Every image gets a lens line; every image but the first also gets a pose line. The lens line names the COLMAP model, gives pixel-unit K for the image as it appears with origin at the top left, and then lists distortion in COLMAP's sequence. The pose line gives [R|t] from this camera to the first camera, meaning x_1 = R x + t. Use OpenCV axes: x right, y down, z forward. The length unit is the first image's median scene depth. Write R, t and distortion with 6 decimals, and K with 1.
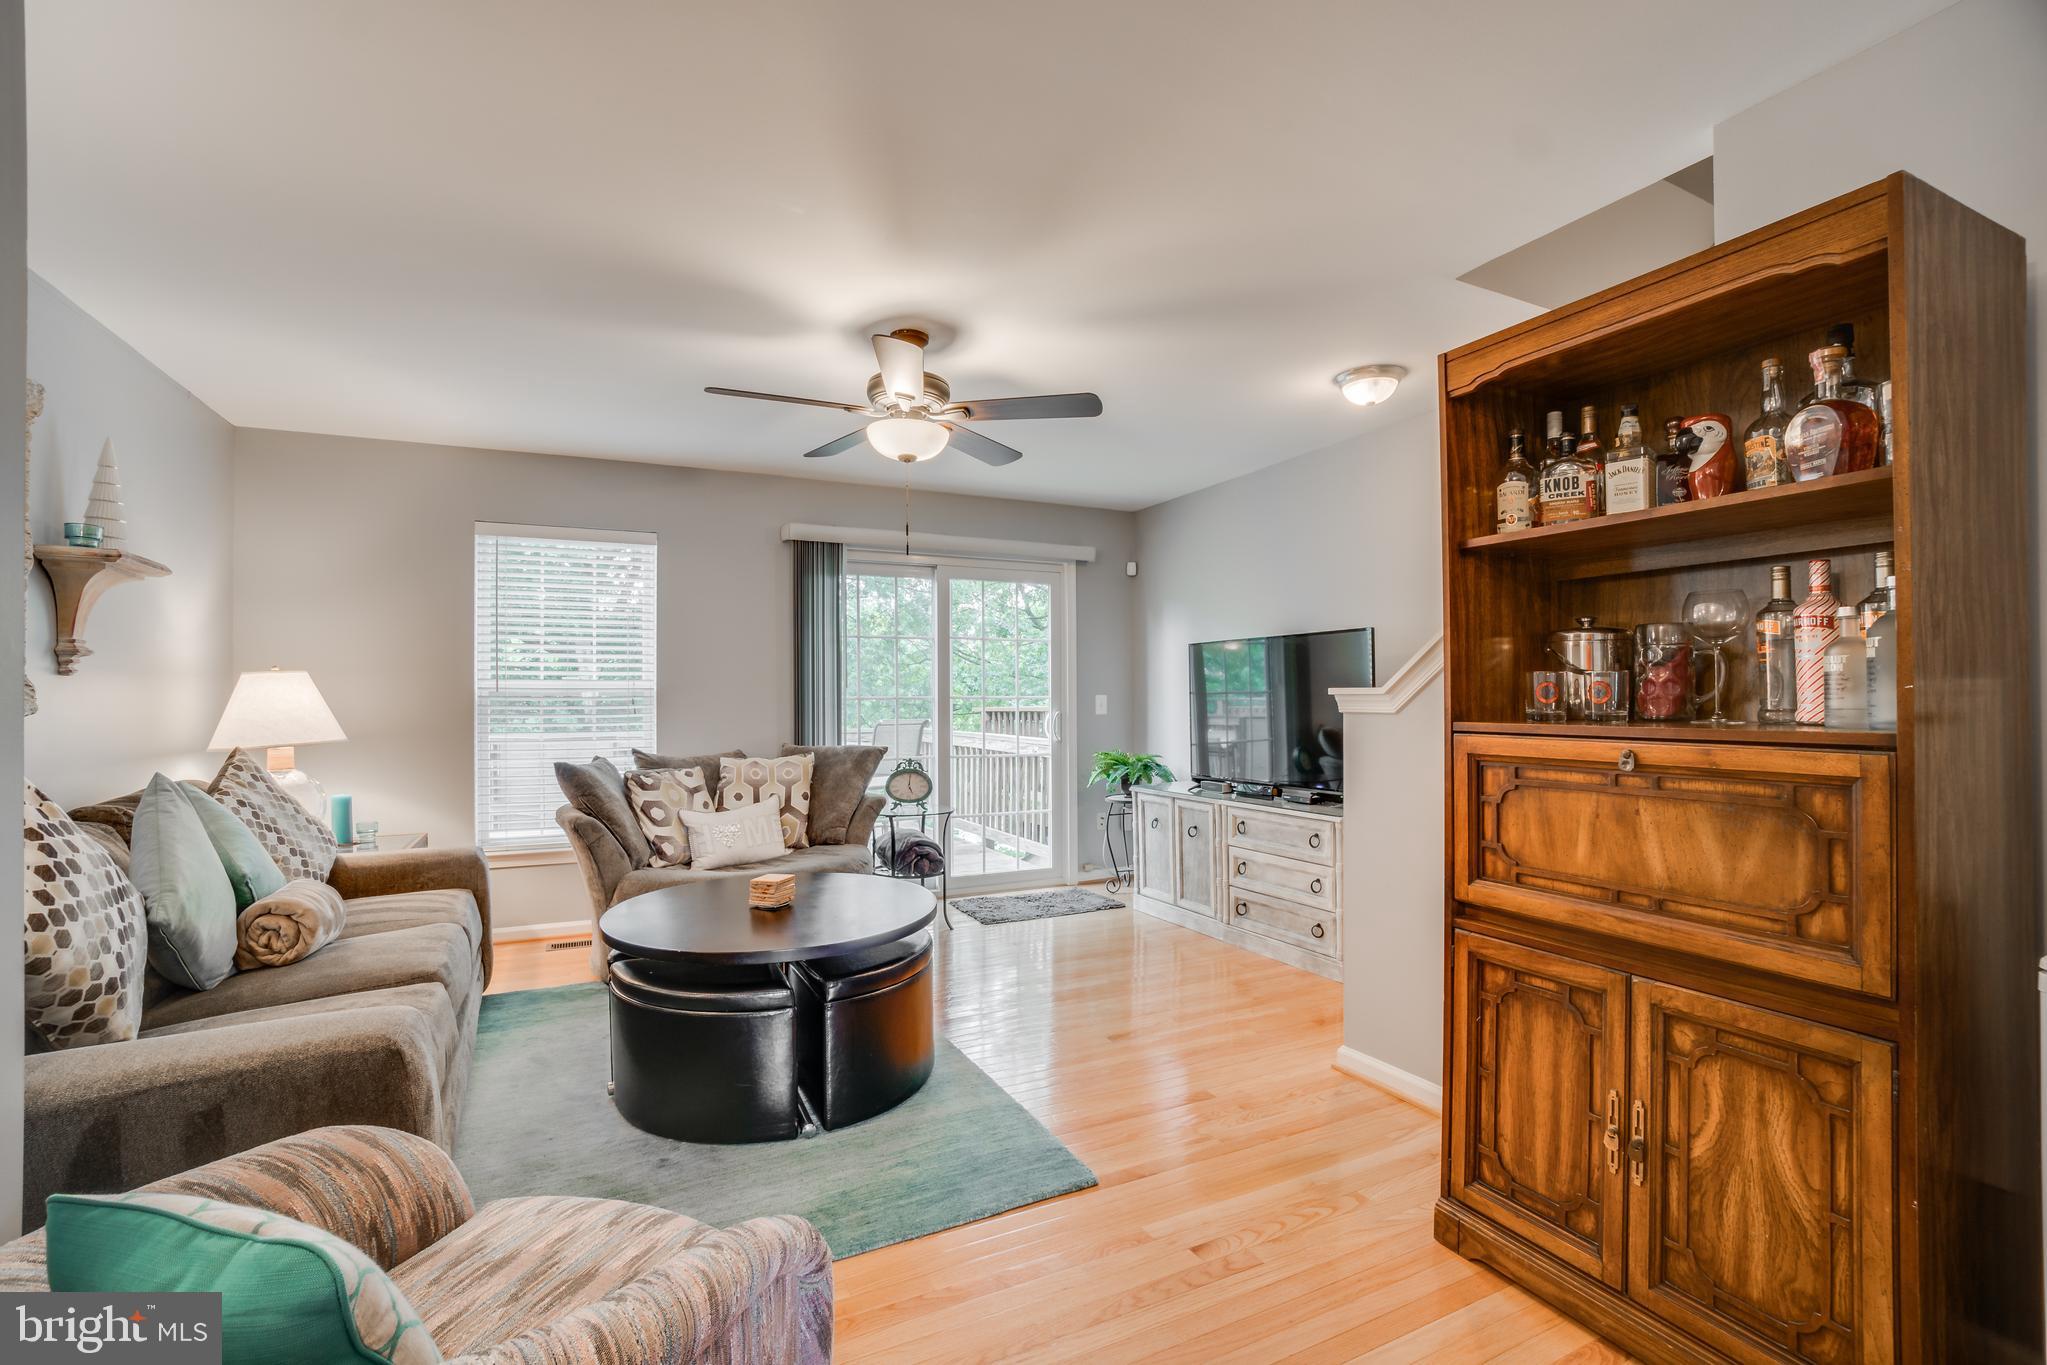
lens RADIAL K [[921.5, 0, 1000.2], [0, 921.5, 683.3], [0, 0, 1]] dist [-0.025709, 0.003970]
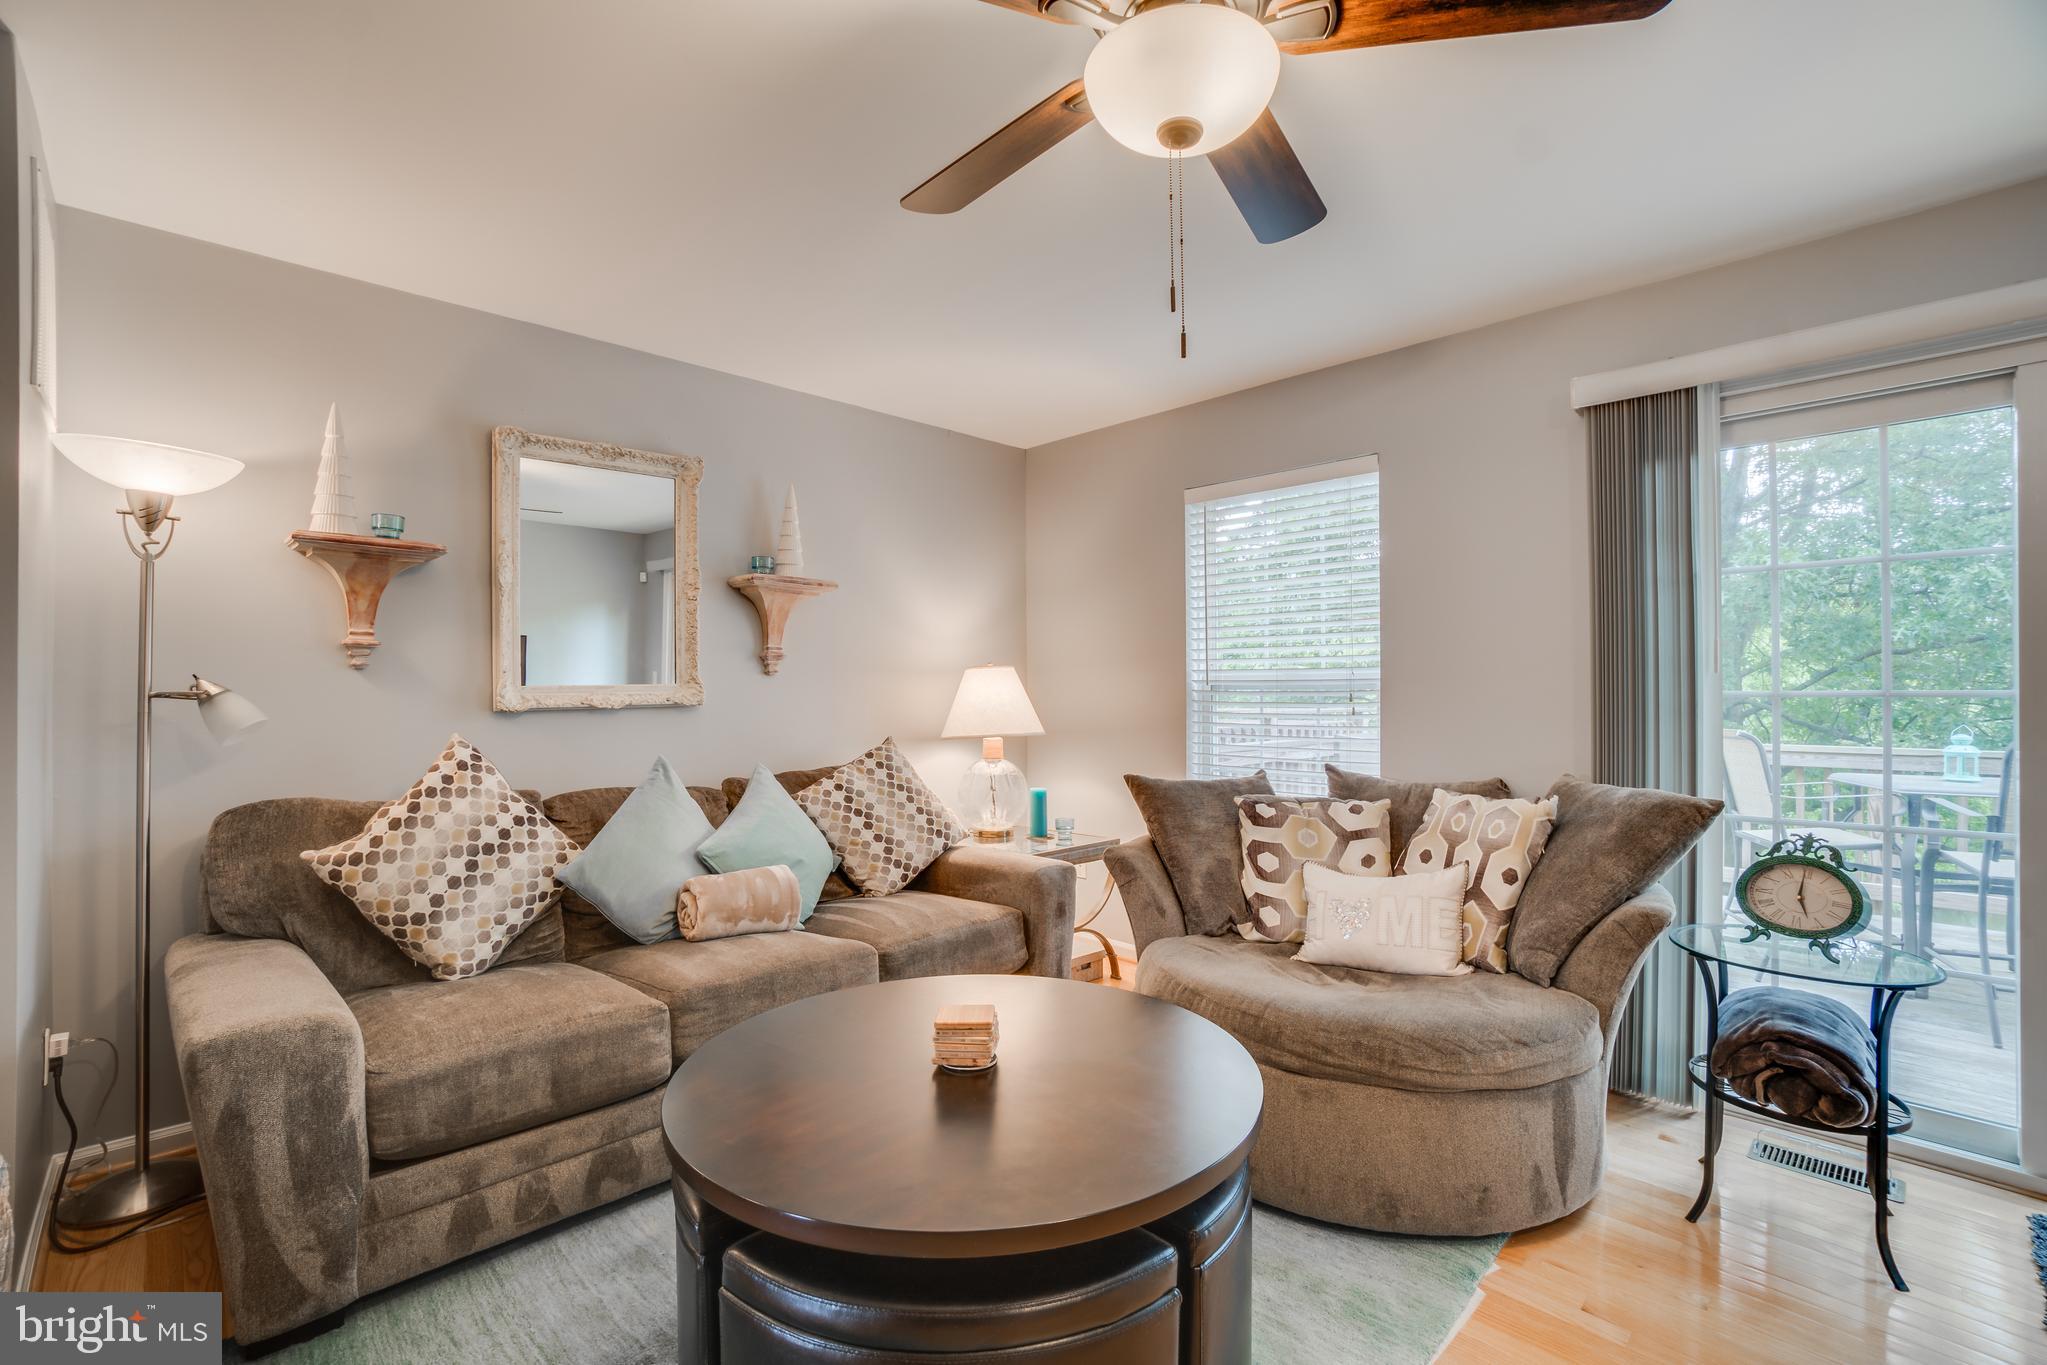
lens RADIAL K [[921.5, 0, 1020.9], [0, 921.5, 674.2], [0, 0, 1]] dist [-0.025709, 0.003970]
pose [[0.313877, -0.015565, -0.949336, 0.210531], [0.015521, 0.999816, -0.011261, 0.006230], [0.949337, -0.011200, 0.314061, 0.573435]]
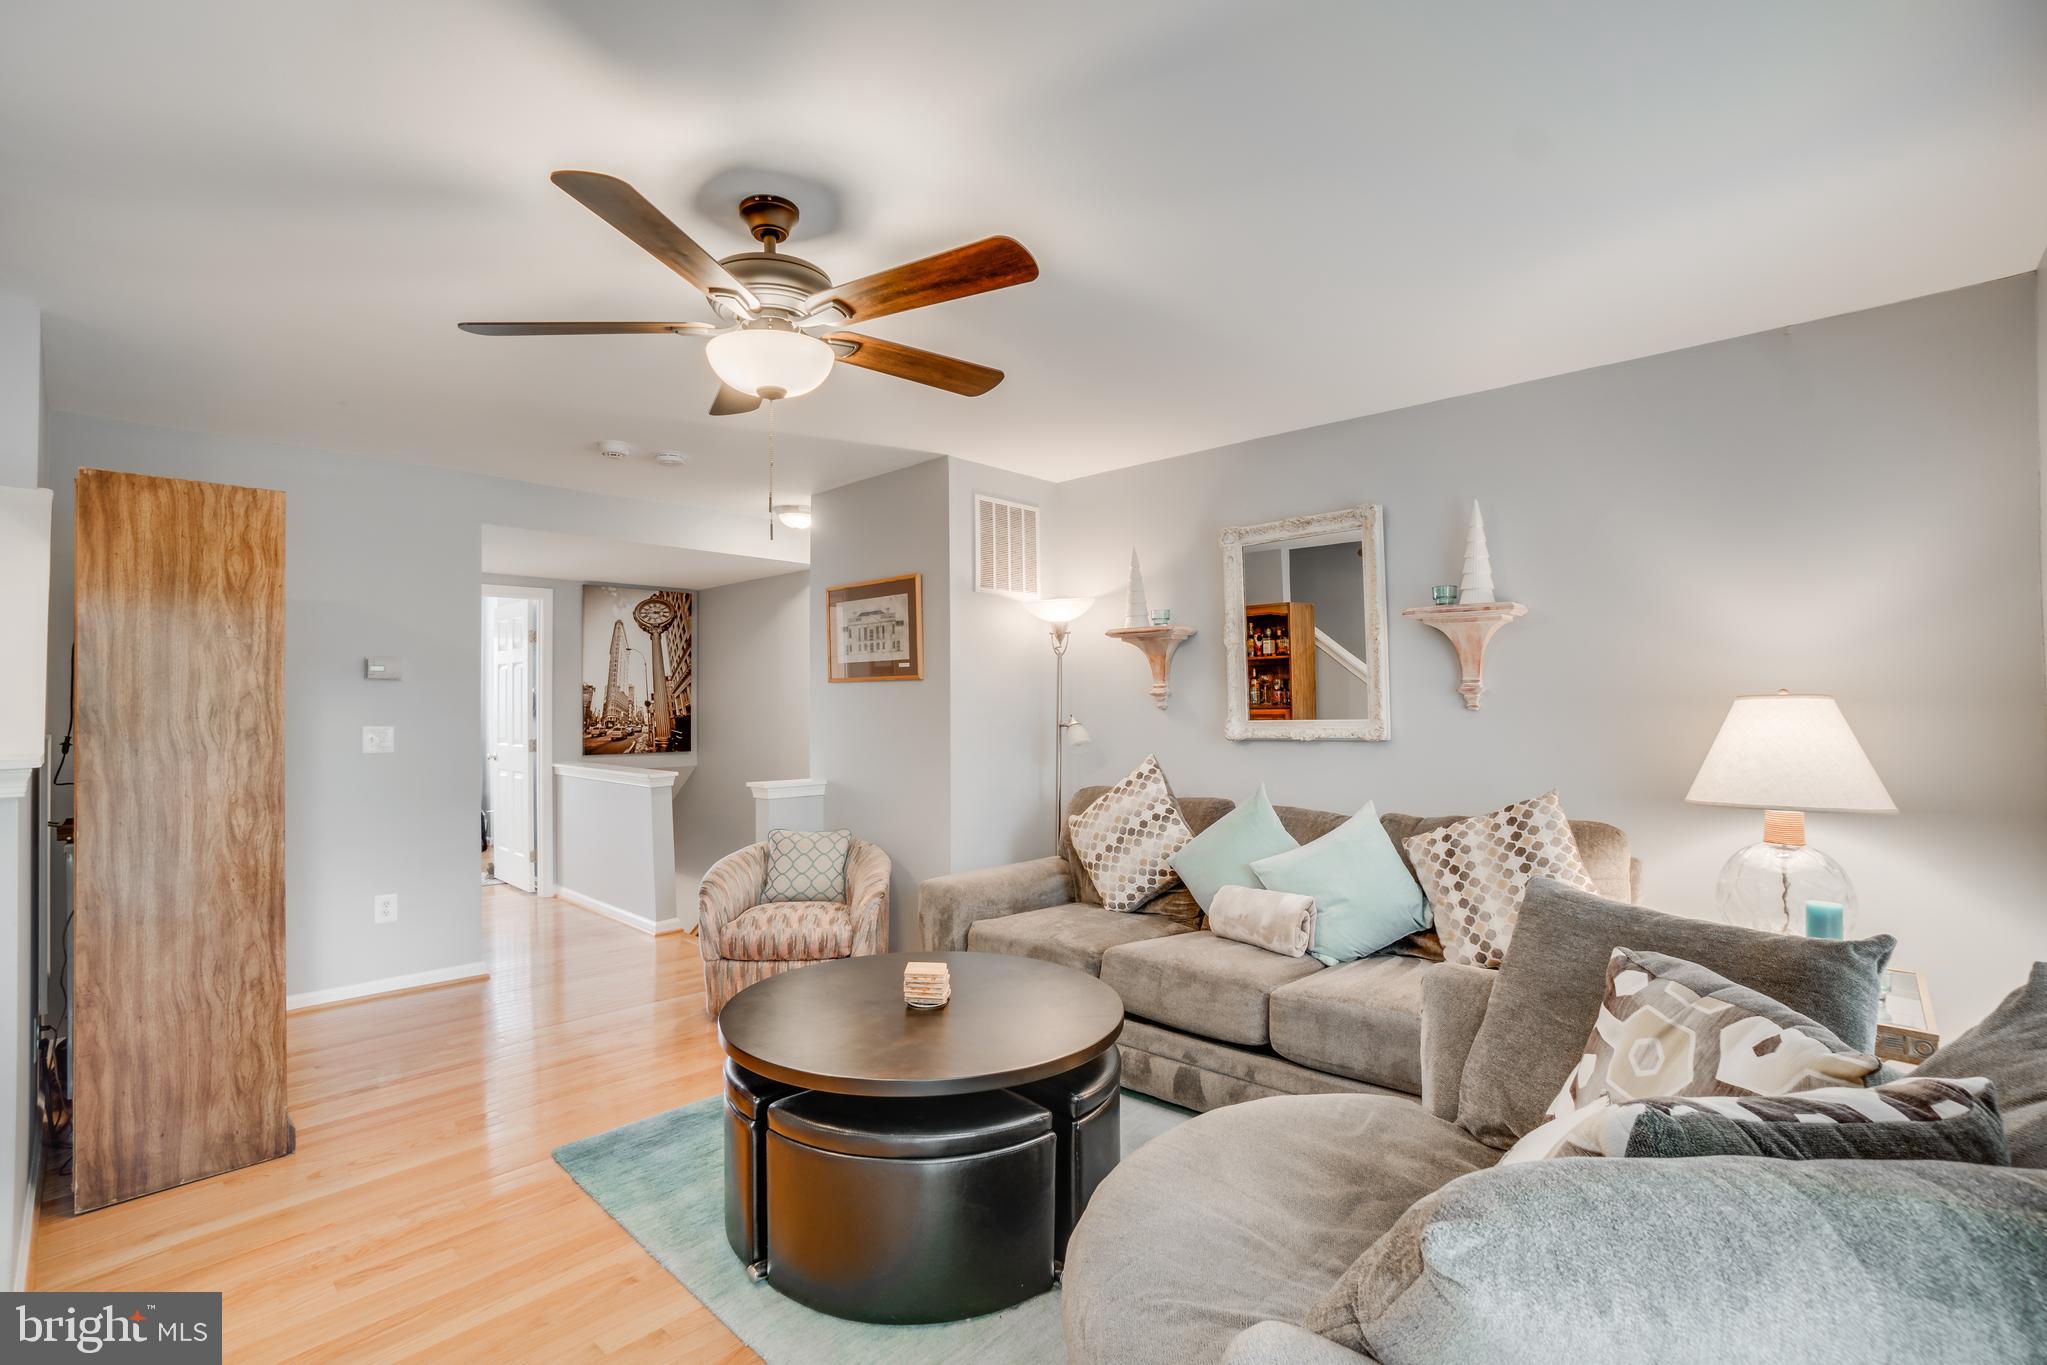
lens RADIAL K [[921.5, 0, 1018.7], [0, 921.5, 683.4], [0, 0, 1]] dist [-0.025709, 0.003970]
pose [[-0.933949, 0.003047, -0.357393, -0.019787], [0.015758, 0.999342, -0.032658, -0.009004], [0.357058, -0.036133, -0.933383, 1.193739]]
